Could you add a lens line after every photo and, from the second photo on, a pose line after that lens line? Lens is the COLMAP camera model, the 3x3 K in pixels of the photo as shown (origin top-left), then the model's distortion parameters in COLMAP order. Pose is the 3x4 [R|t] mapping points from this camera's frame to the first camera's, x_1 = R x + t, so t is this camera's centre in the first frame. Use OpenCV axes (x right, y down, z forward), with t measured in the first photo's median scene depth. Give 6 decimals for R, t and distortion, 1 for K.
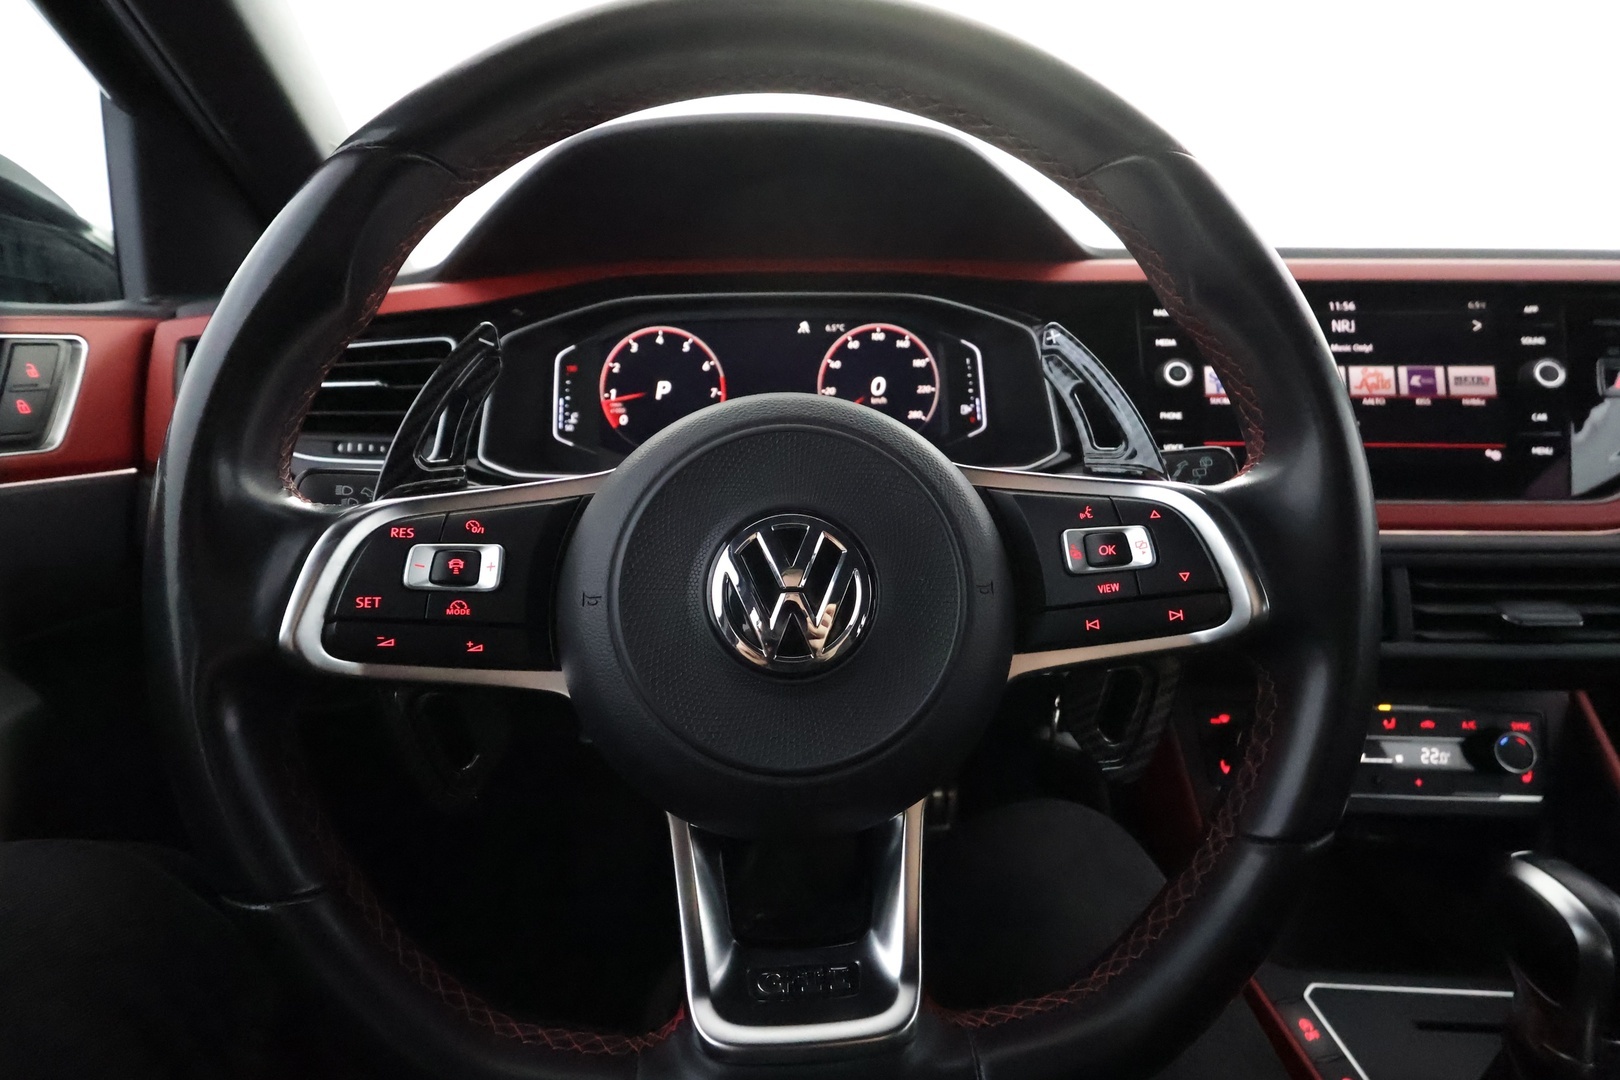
lens RADIAL K [[754.2, 0, 815.5], [0, 754.2, 545.1], [0, 0, 1]] dist [-0.004327, 0.003753]
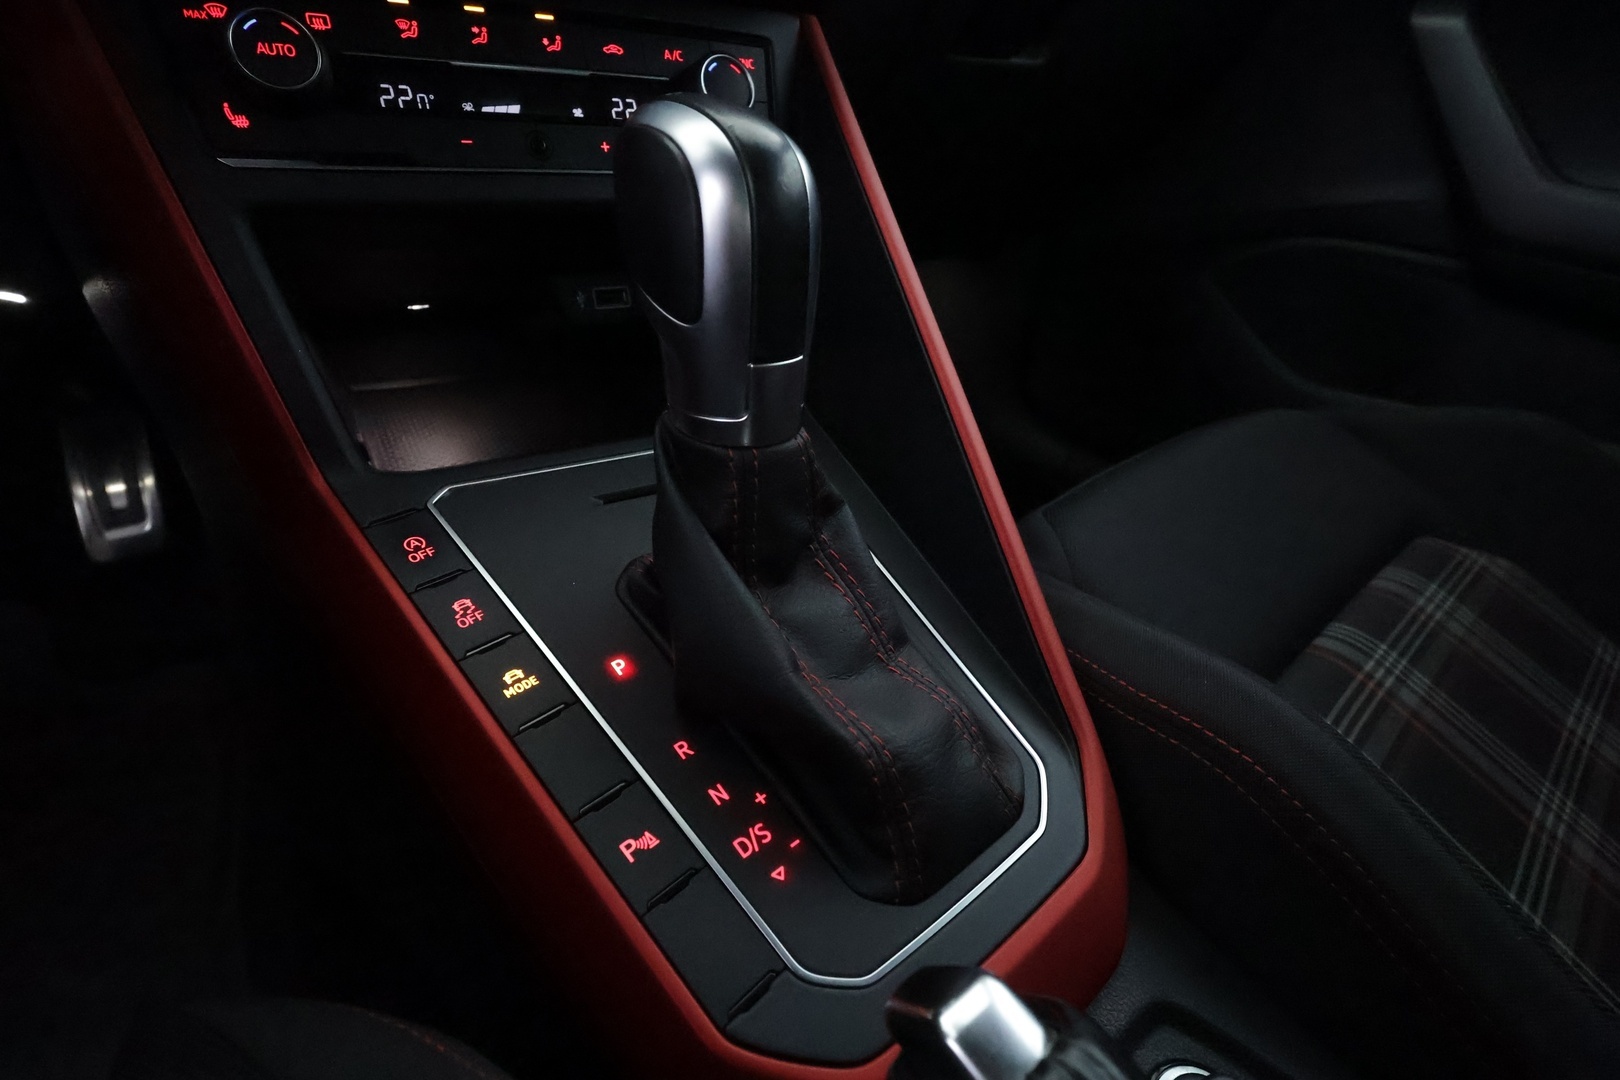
lens RADIAL K [[794.4, 0, 805.6], [0, 794.4, 532.0], [0, 0, 1]] dist [0.010462, 0.000391]
pose [[0.796017, -0.244282, 0.553791, 0.506300], [0.054504, 0.940153, 0.336365, 0.407134], [-0.602816, -0.237568, 0.761692, 0.344948]]
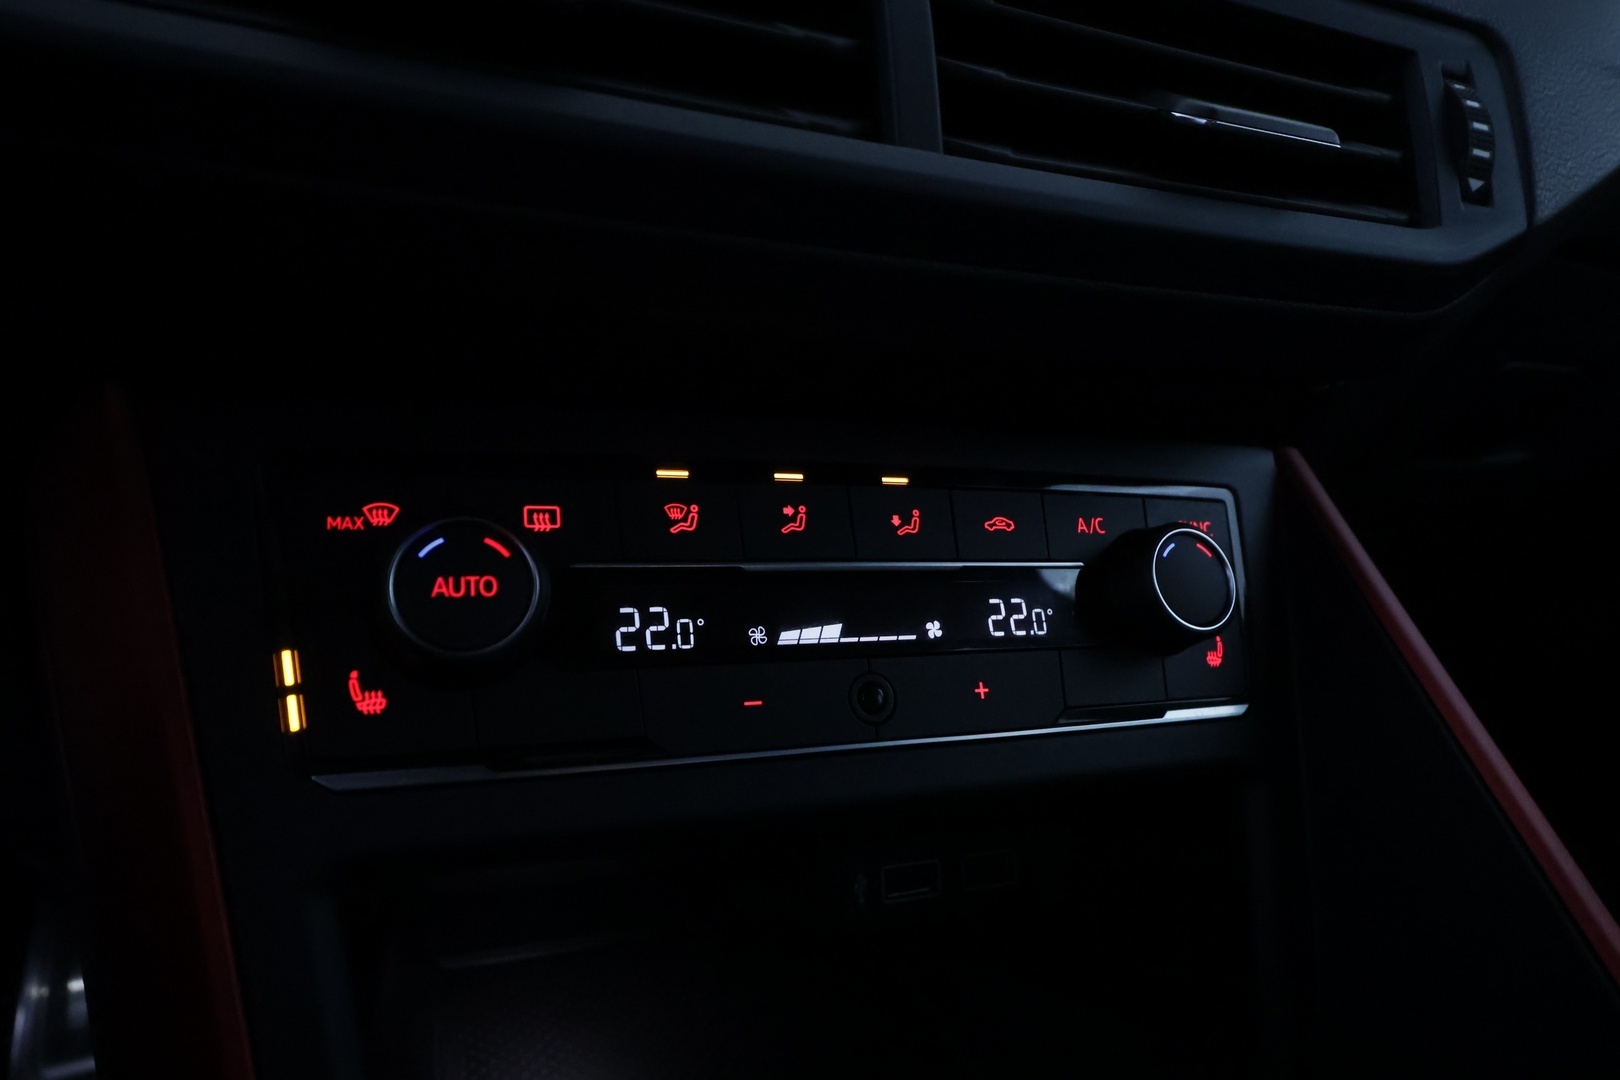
lens RADIAL K [[1013.5, 0, 806.5], [0, 1013.5, 540.4], [0, 0, 1]] dist [0.018877, 0.003986]
pose [[0.886699, -0.003090, 0.462337, 0.539153], [0.017858, 0.999460, -0.027569, 0.265074], [-0.462002, 0.032702, 0.886276, 0.653552]]
